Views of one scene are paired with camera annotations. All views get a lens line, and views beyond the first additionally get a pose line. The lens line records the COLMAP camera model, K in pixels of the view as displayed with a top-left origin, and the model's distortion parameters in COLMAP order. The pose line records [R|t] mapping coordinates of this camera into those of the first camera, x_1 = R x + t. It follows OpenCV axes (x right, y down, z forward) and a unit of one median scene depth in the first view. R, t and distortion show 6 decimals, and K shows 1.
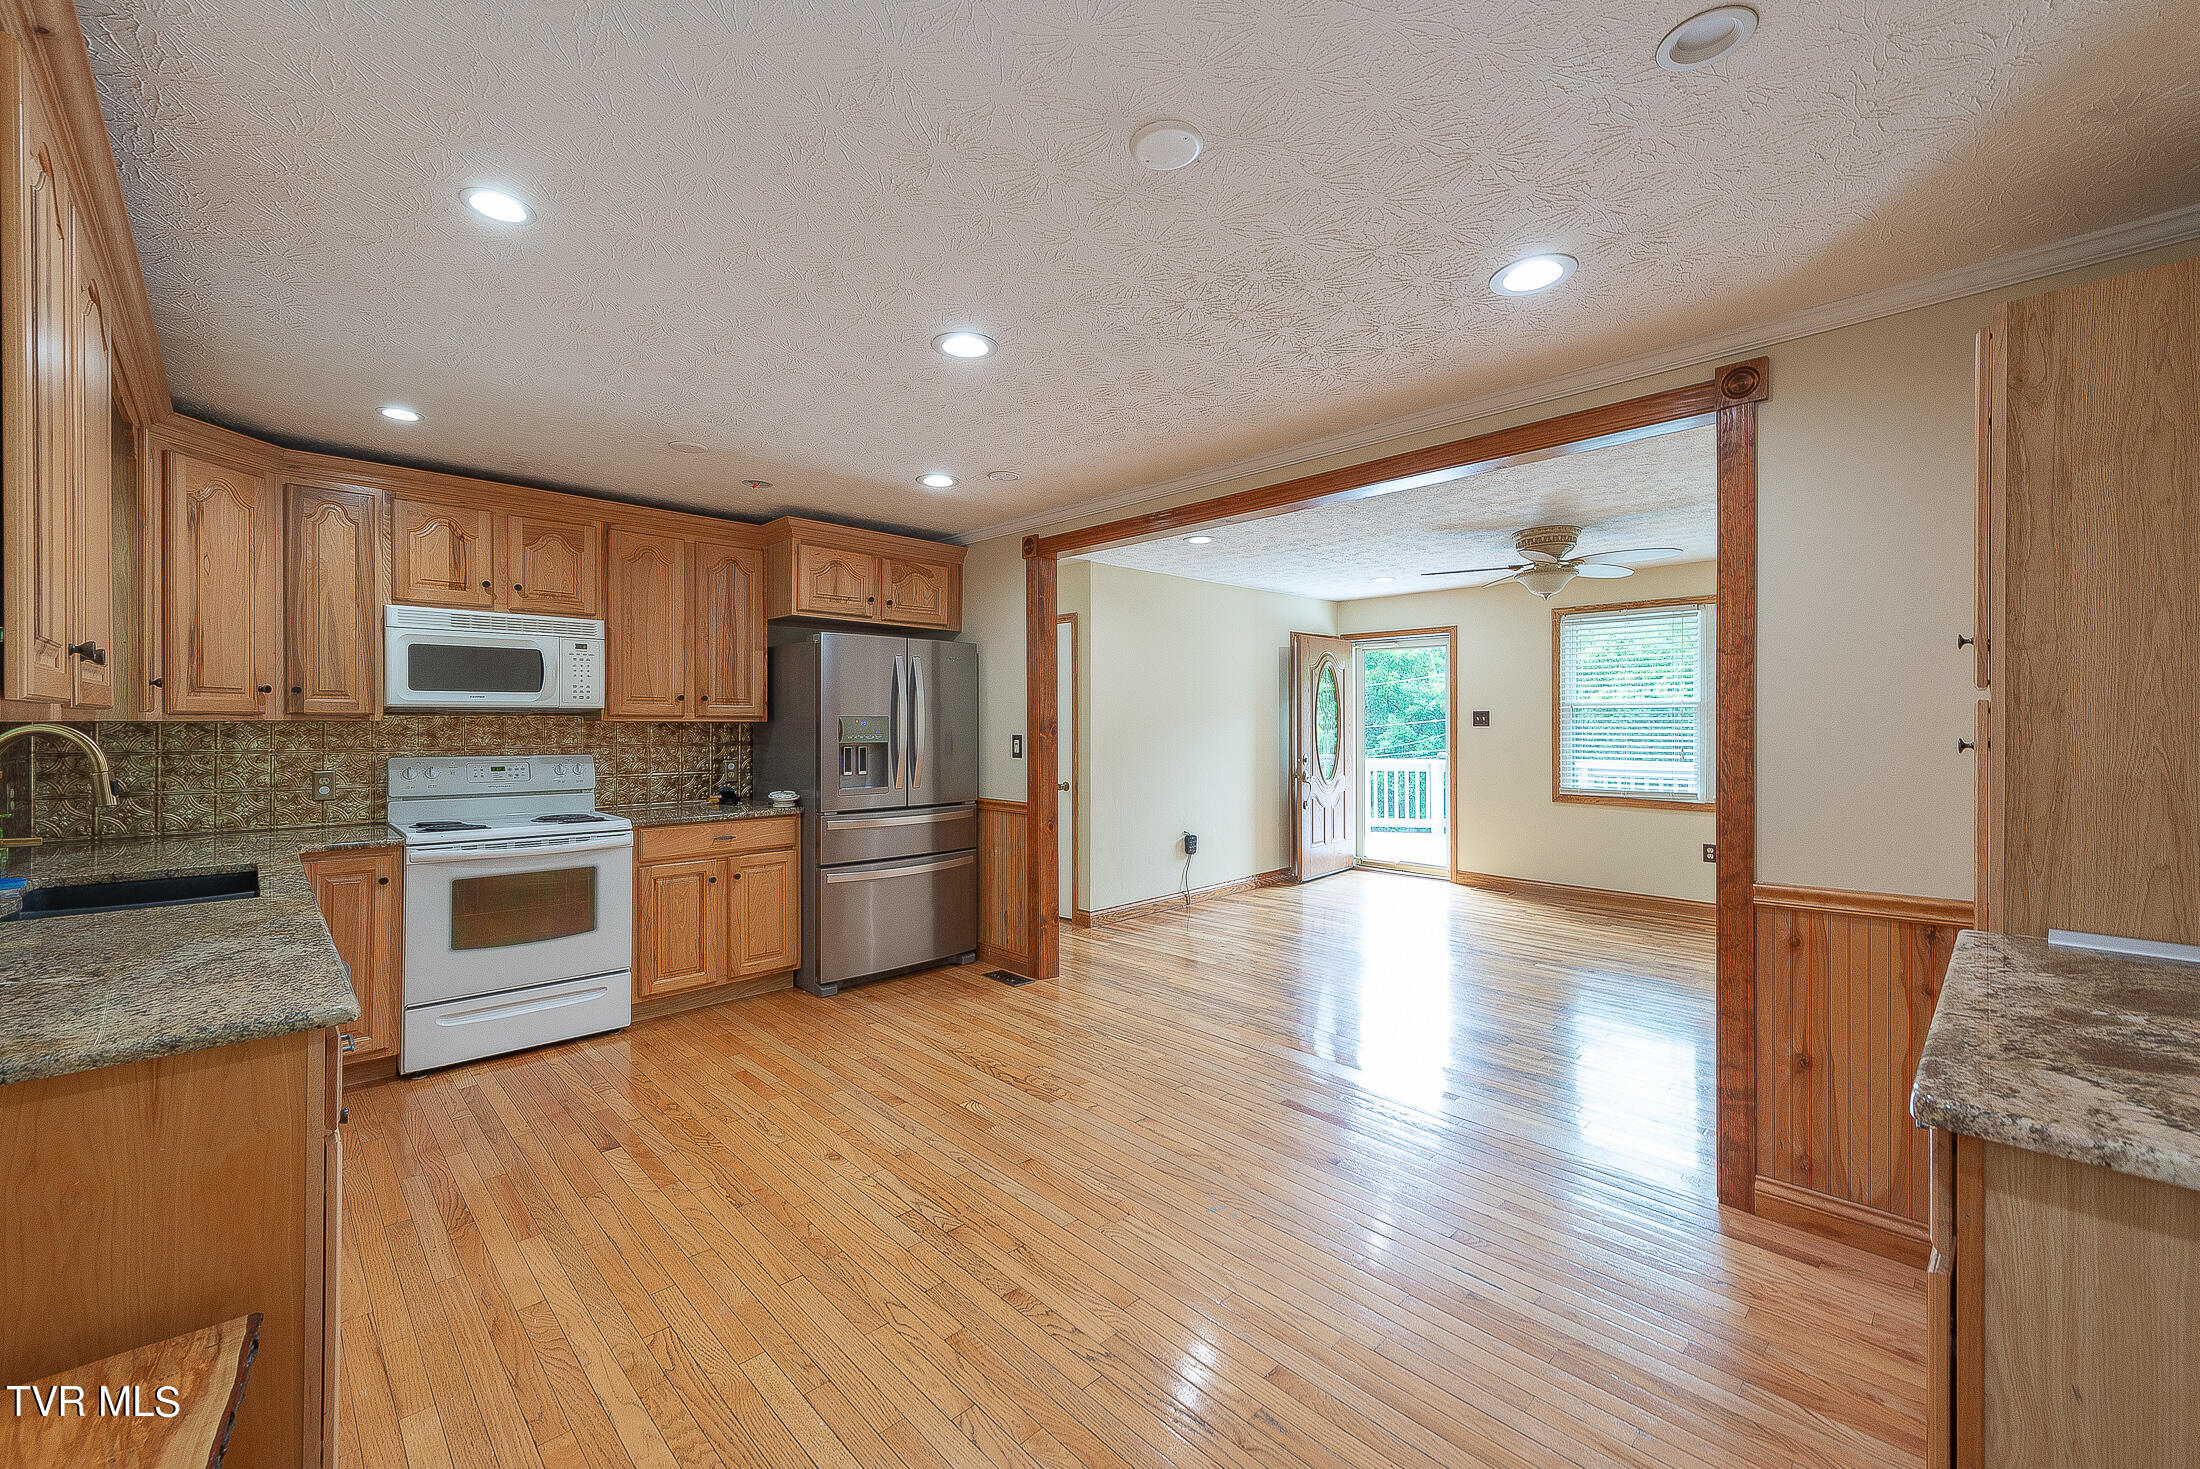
lens RADIAL K [[881.9, 0, 1100.5], [0, 881.9, 718.6], [0, 0, 1]] dist [0.011931, -0.004808]
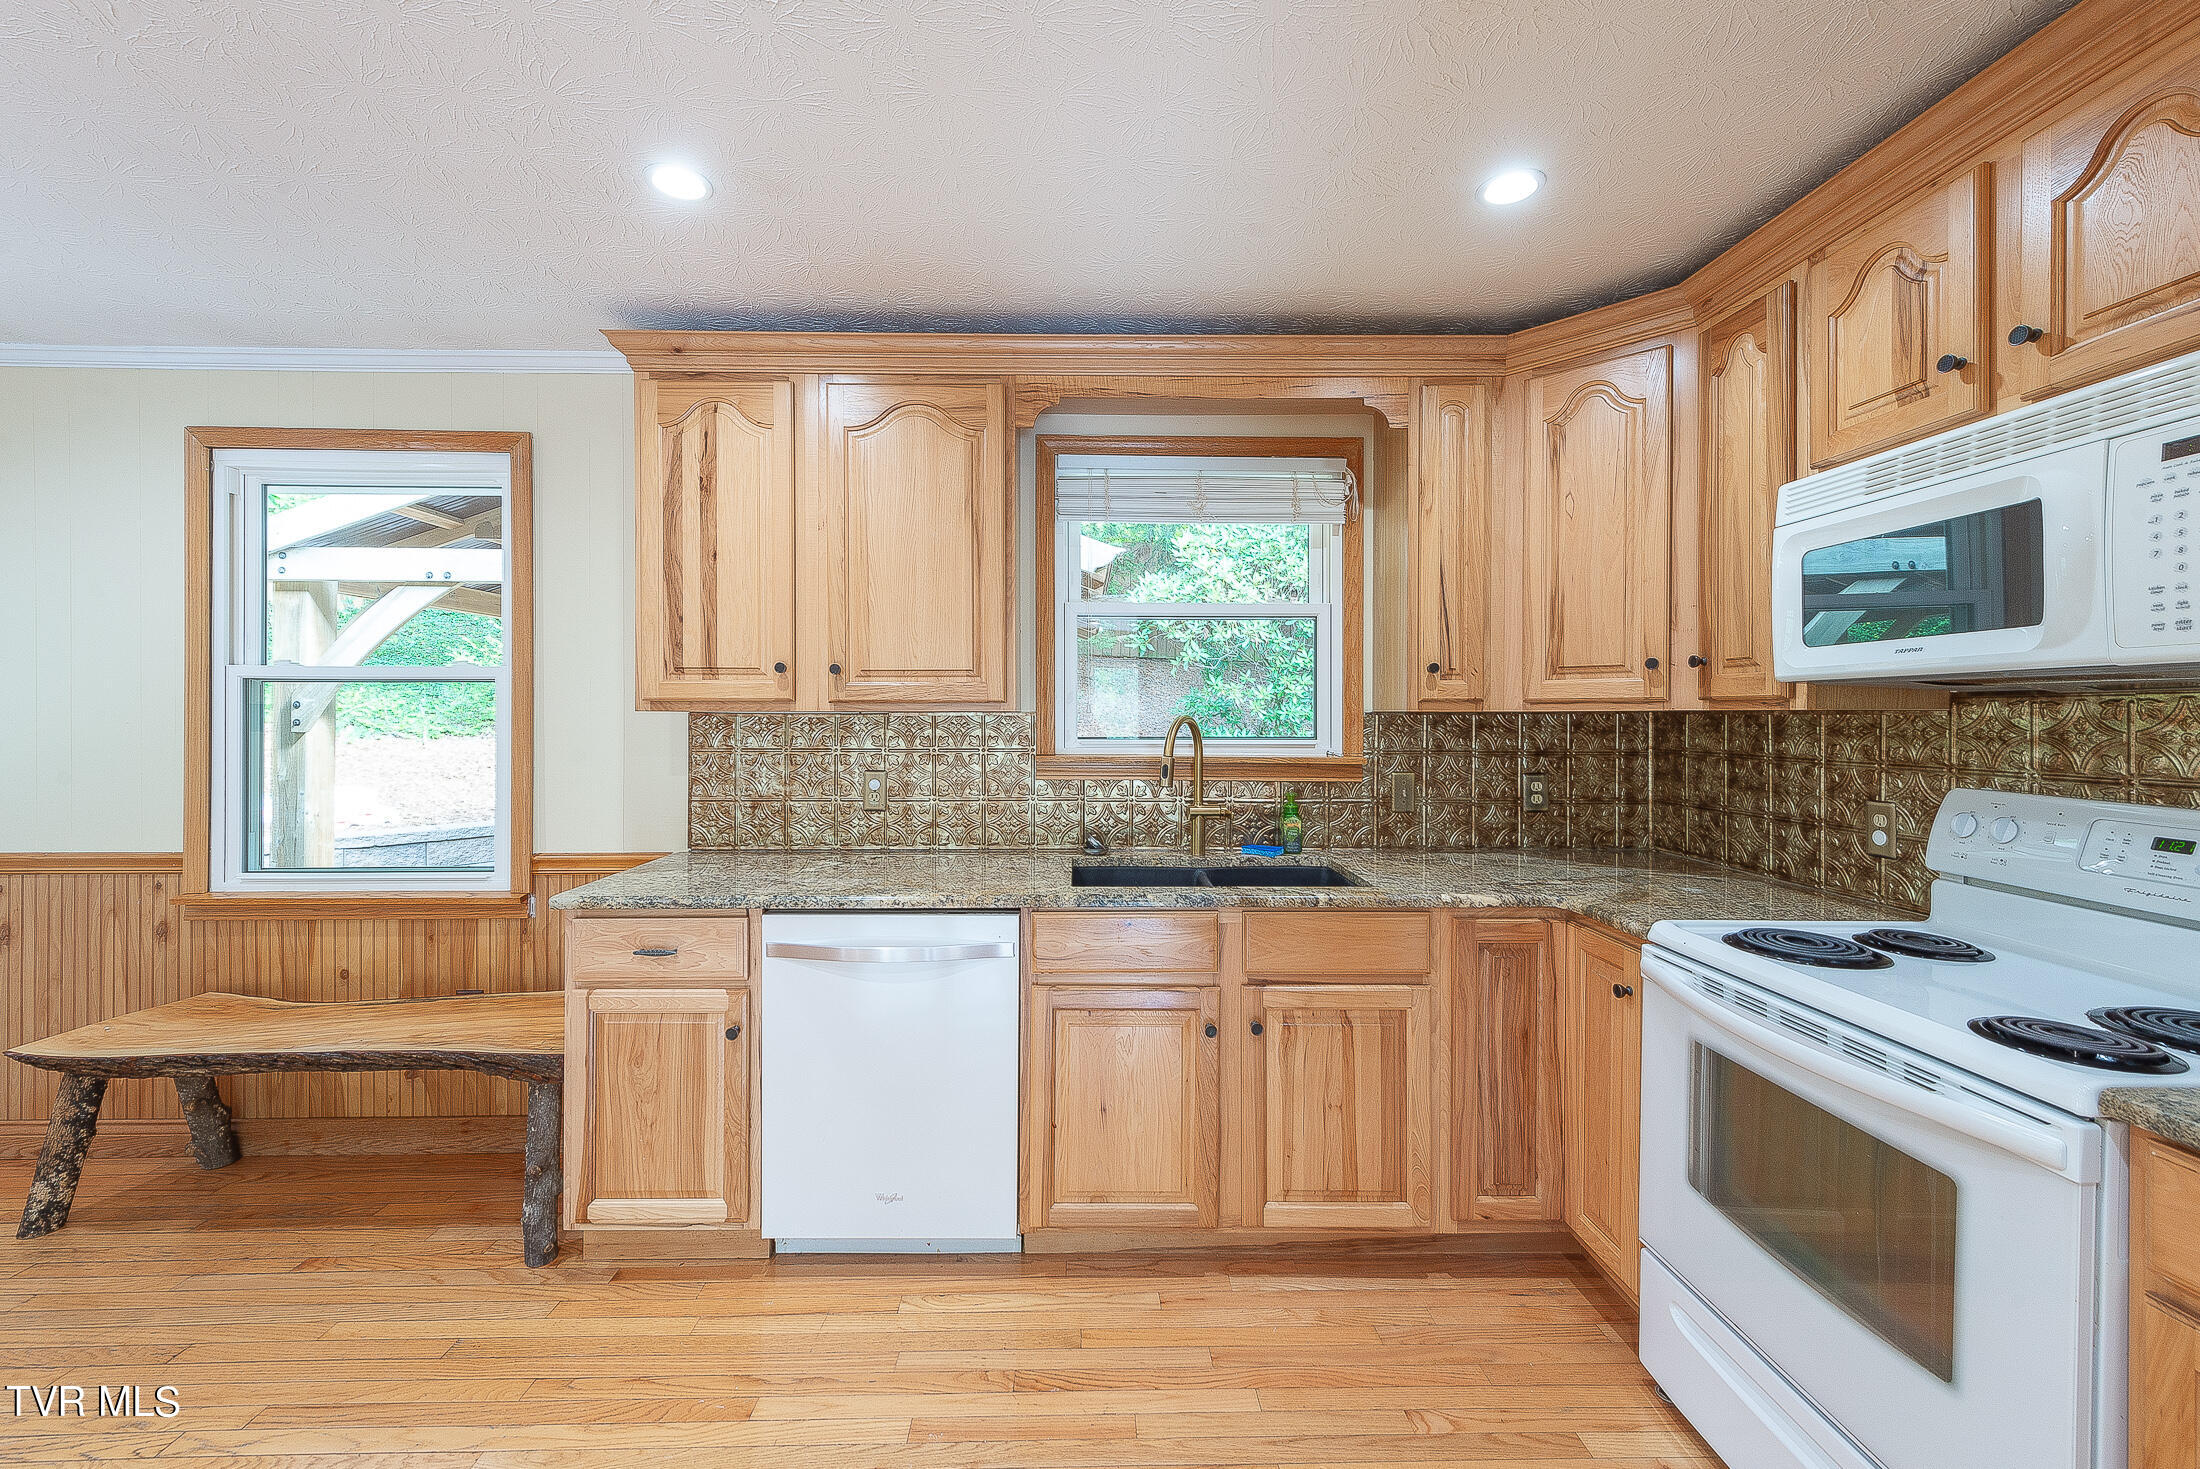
lens RADIAL K [[881.9, 0, 1106.1], [0, 881.9, 715.7], [0, 0, 1]] dist [0.011931, -0.004808]
pose [[-0.659461, 0.000428, -0.751739, -0.126125], [0.002906, 0.999994, -0.001980, 0.004692], [0.751733, -0.003491, -0.659458, 0.838838]]
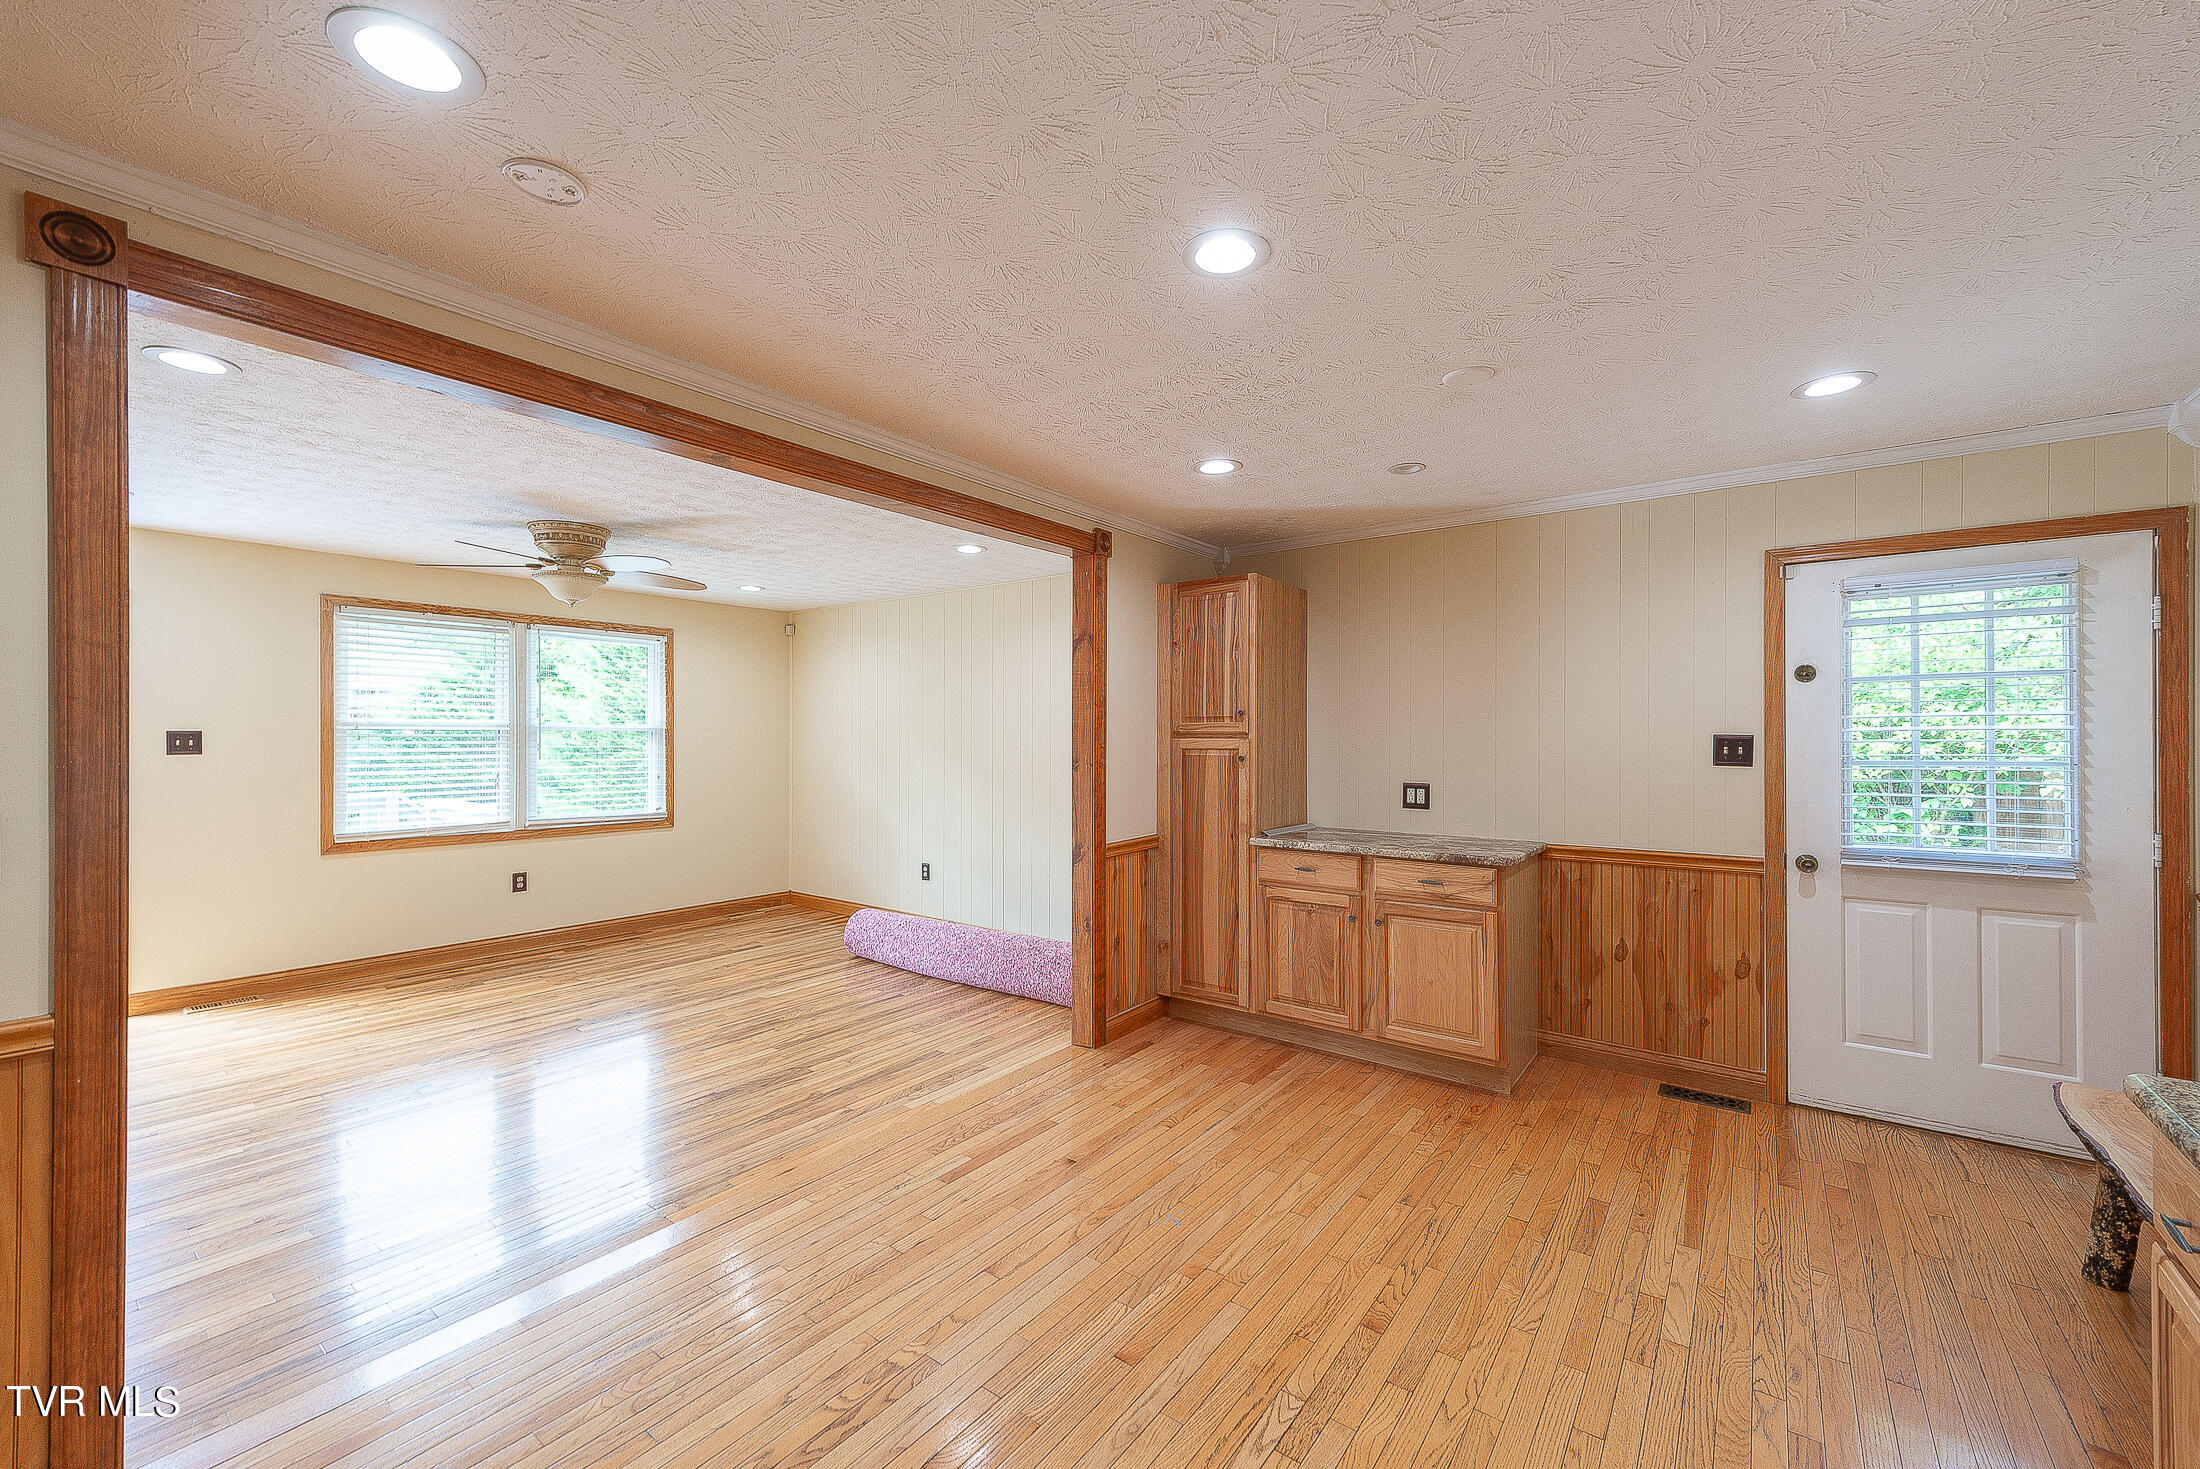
lens RADIAL K [[881.9, 0, 1116.0], [0, 881.9, 743.9], [0, 0, 1]] dist [0.011931, -0.004808]
pose [[-0.172636, -0.005156, 0.984972, -0.495774], [-0.004840, 0.999979, 0.004386, -0.007627], [-0.984974, -0.004010, -0.172657, 0.698722]]
